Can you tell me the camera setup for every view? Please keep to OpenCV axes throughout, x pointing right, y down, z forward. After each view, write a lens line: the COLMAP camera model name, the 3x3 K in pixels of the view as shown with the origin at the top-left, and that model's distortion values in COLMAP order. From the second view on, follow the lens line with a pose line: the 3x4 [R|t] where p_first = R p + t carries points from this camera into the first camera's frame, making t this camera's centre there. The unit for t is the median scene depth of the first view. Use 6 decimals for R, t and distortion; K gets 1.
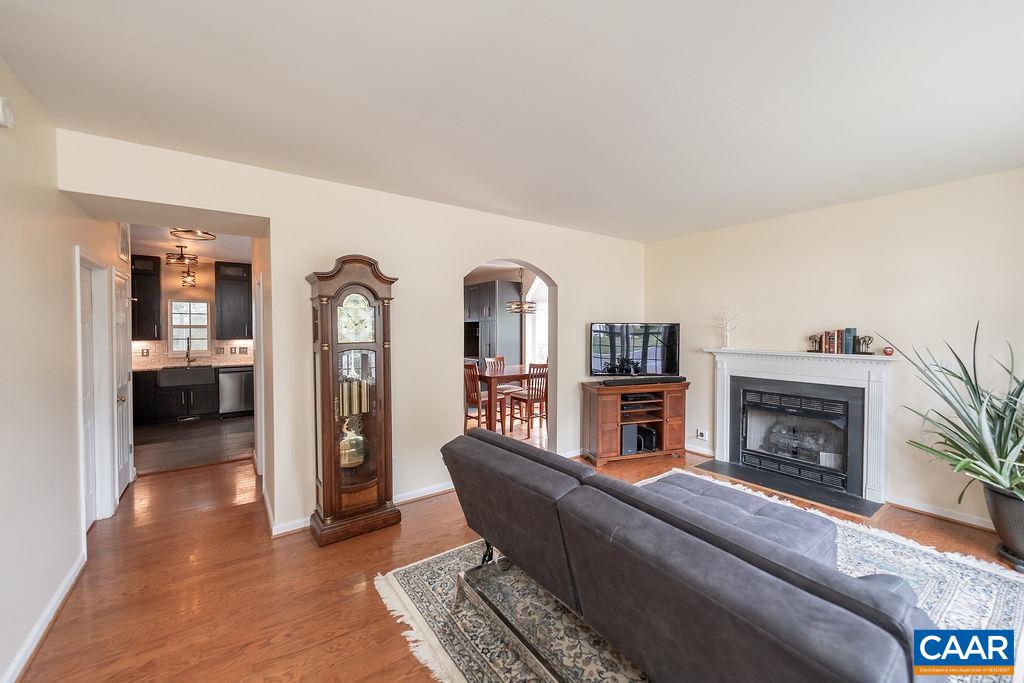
lens RADIAL K [[403.3, 0, 511.2], [0, 403.3, 337.3], [0, 0, 1]] dist [-0.000071, -0.000334]
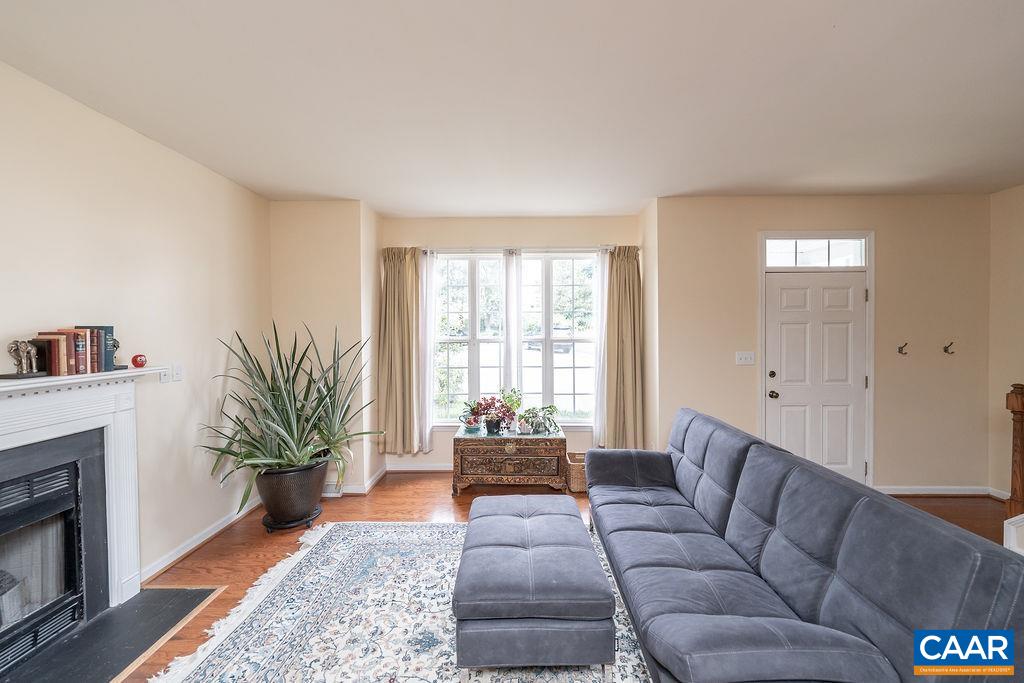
lens RADIAL K [[403.3, 0, 511.2], [0, 403.3, 337.3], [0, 0, 1]] dist [-0.000071, -0.000334]
pose [[-0.802386, -0.008382, 0.596746, 0.034834], [0.018337, 0.999083, 0.038688, -0.016437], [-0.596523, 0.041985, -0.801497, 1.021634]]
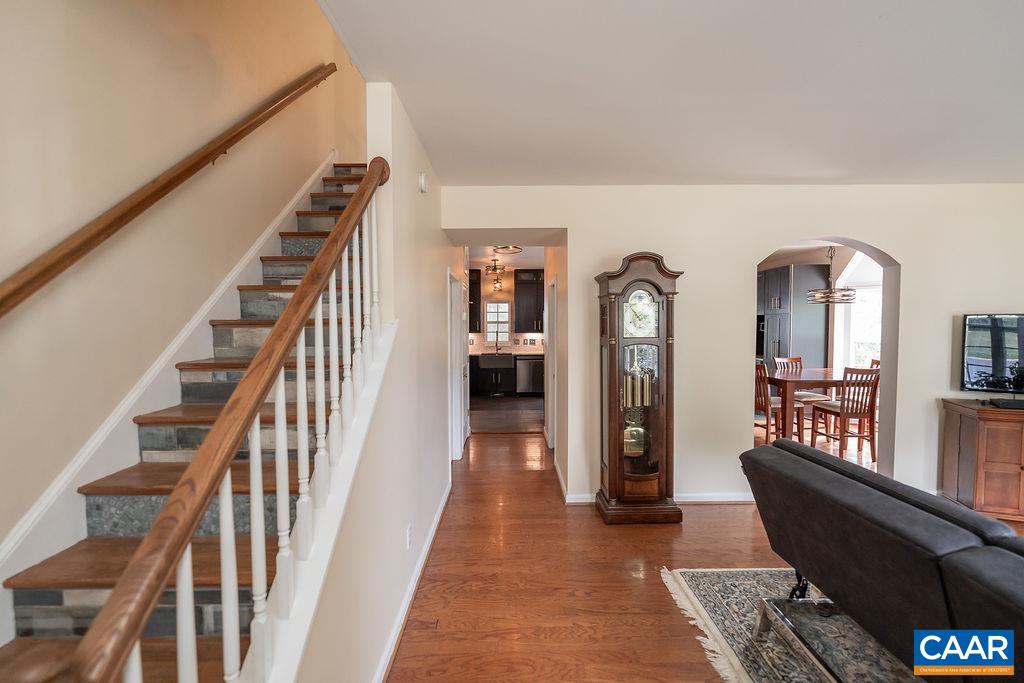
lens RADIAL K [[403.3, 0, 511.2], [0, 403.3, 337.3], [0, 0, 1]] dist [-0.000071, -0.000334]
pose [[0.813941, 0.016628, -0.580709, -0.039557], [-0.008804, 0.999829, 0.016288, -0.000833], [0.580880, -0.008145, 0.813948, -0.022994]]
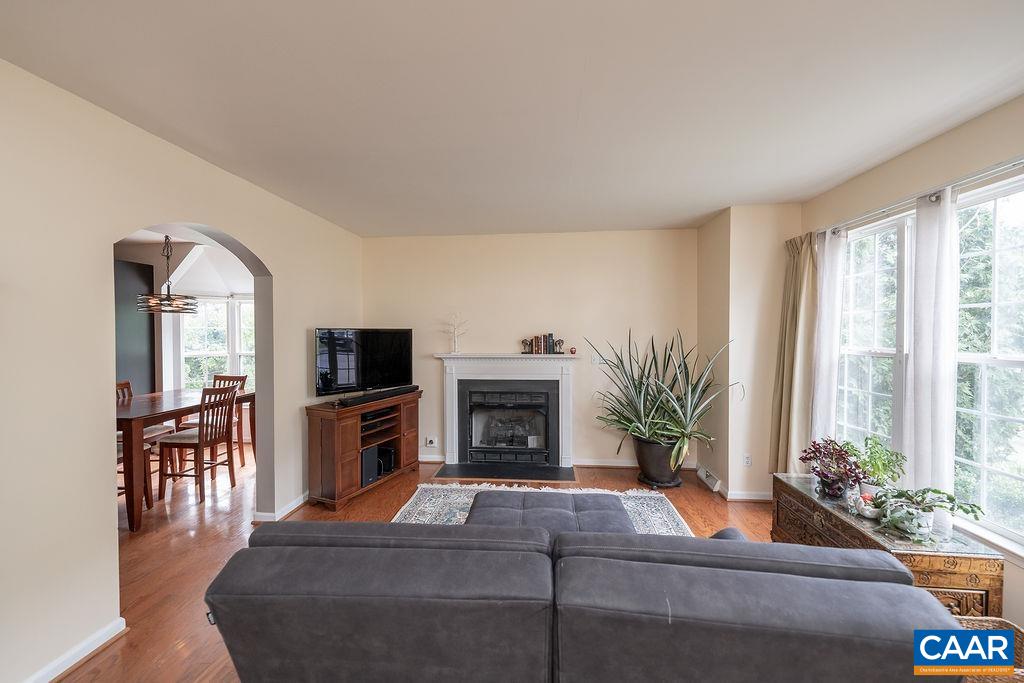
lens RADIAL K [[403.3, 0, 511.2], [0, 403.3, 337.3], [0, 0, 1]] dist [-0.000071, -0.000334]
pose [[0.657943, -0.012163, 0.752970, -0.169329], [0.021929, 0.999755, -0.003013, -0.008873], [-0.752749, 0.018494, 0.658048, 0.246552]]
